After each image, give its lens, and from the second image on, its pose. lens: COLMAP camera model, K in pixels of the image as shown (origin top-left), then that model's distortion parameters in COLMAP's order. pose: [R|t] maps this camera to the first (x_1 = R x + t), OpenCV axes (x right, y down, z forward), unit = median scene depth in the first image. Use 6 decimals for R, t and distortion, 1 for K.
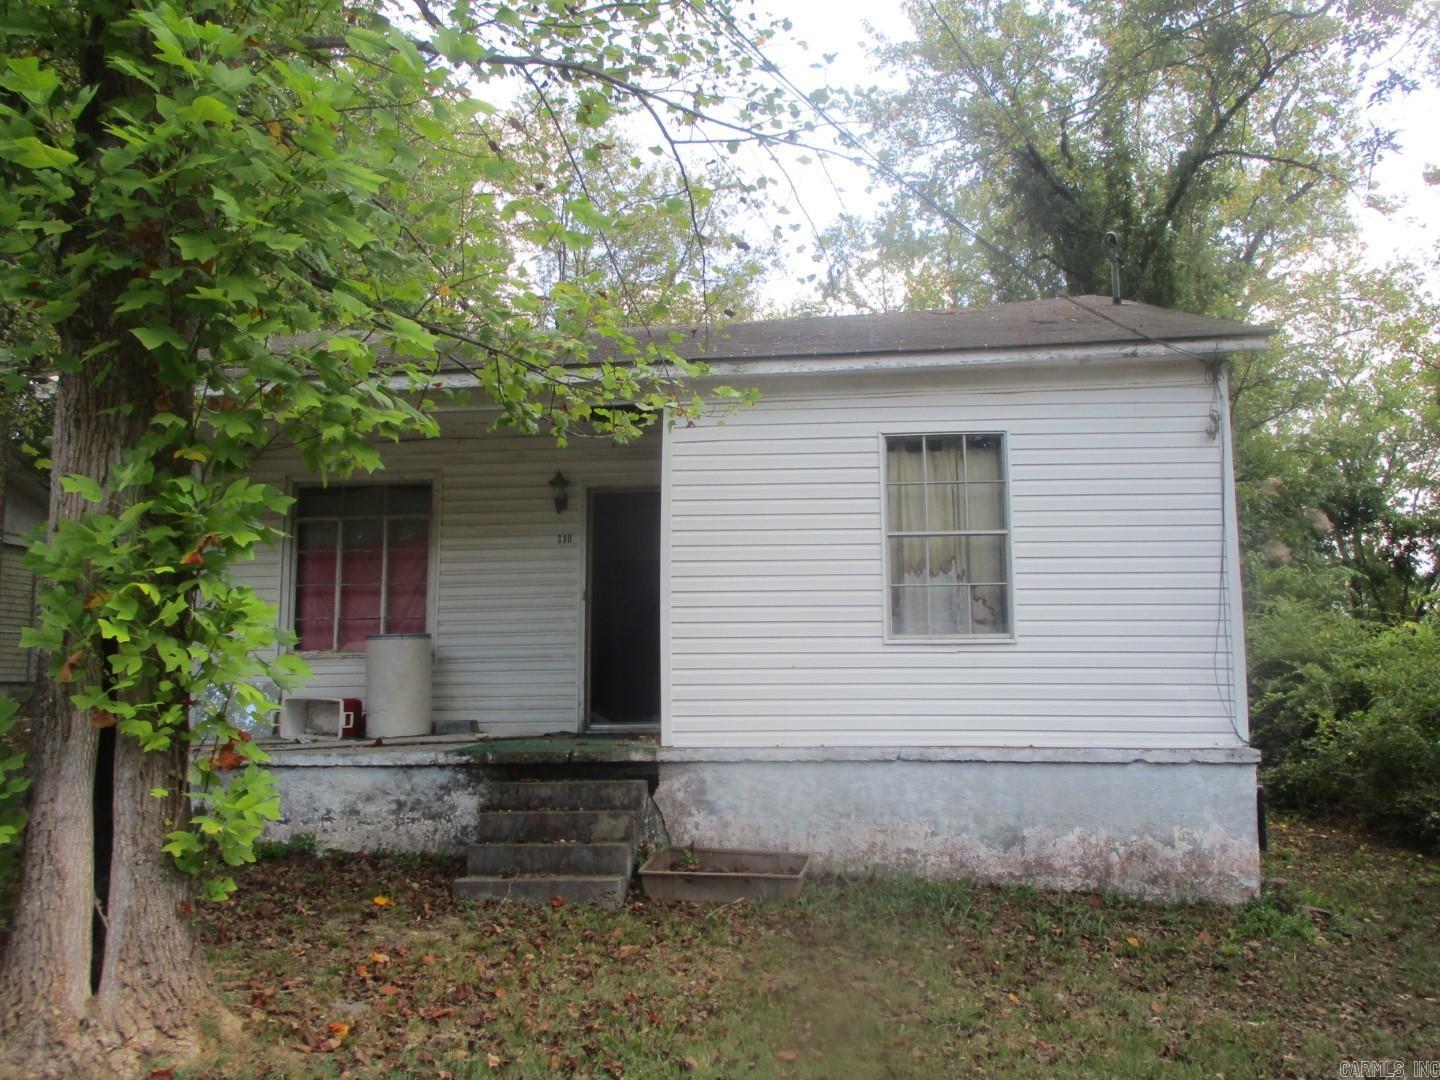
lens RADIAL K [[1175.7, 0, 722.3], [0, 1175.7, 541.8], [0, 0, 1]] dist [-0.041880, -0.003844]
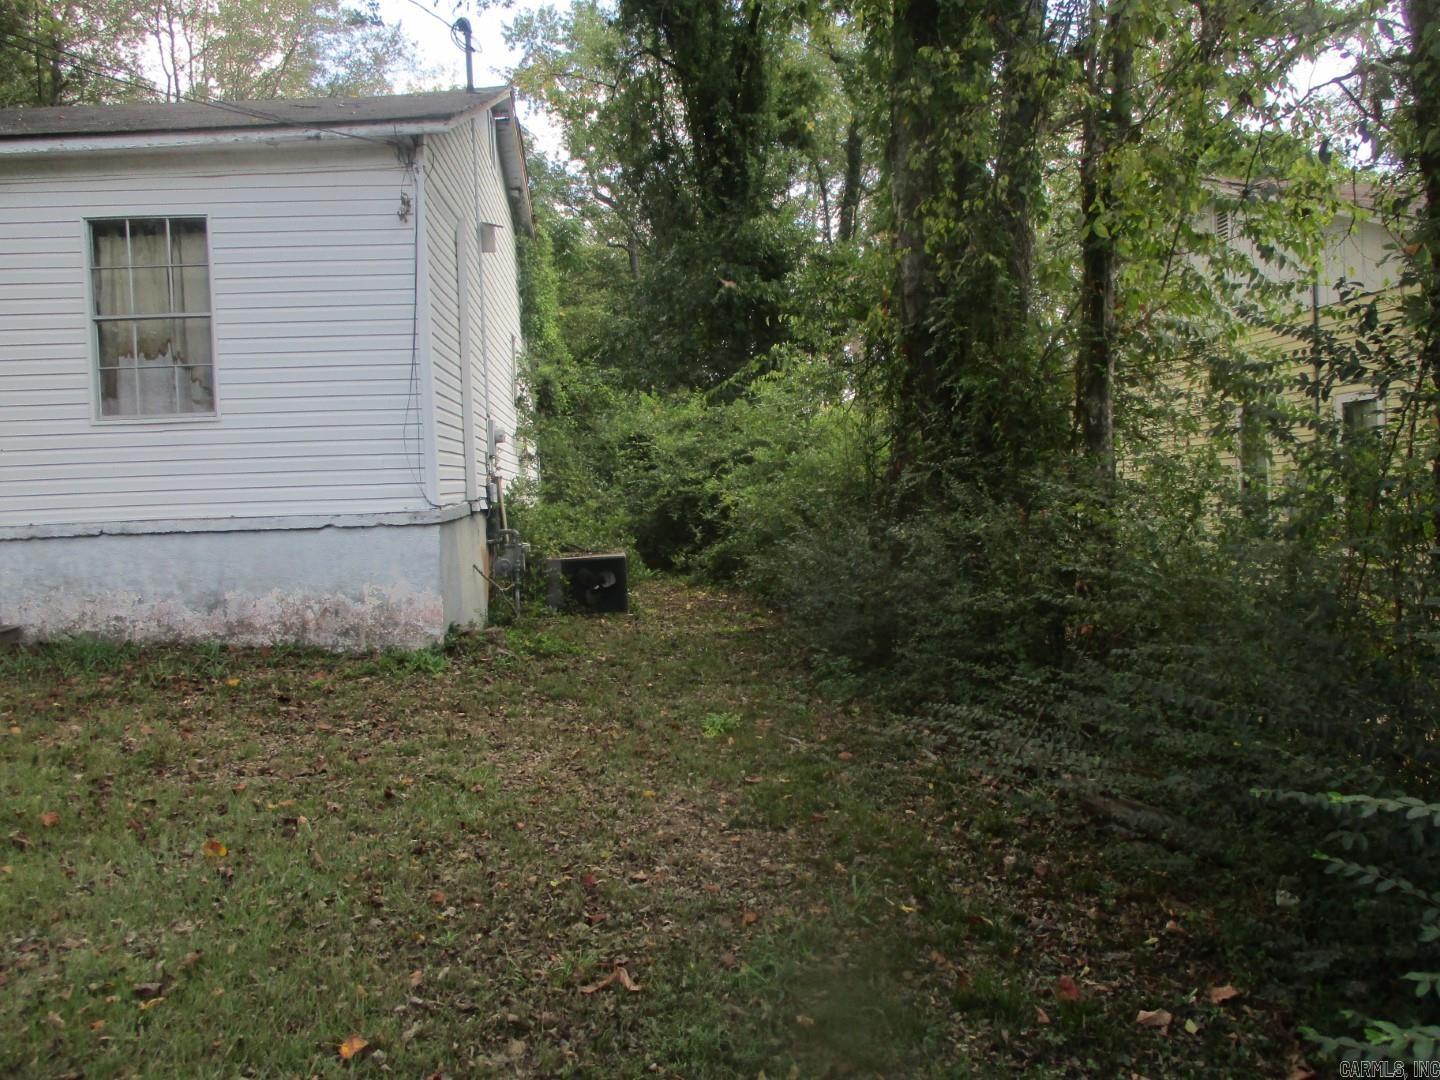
lens RADIAL K [[1175.7, 0, 720.5], [0, 1175.7, 542.5], [0, 0, 1]] dist [-0.041880, -0.003844]
pose [[0.980893, -0.044665, 0.189350, 0.497895], [0.014032, 0.986997, 0.160126, 0.033747], [-0.194040, -0.154409, 0.968765, -0.121643]]
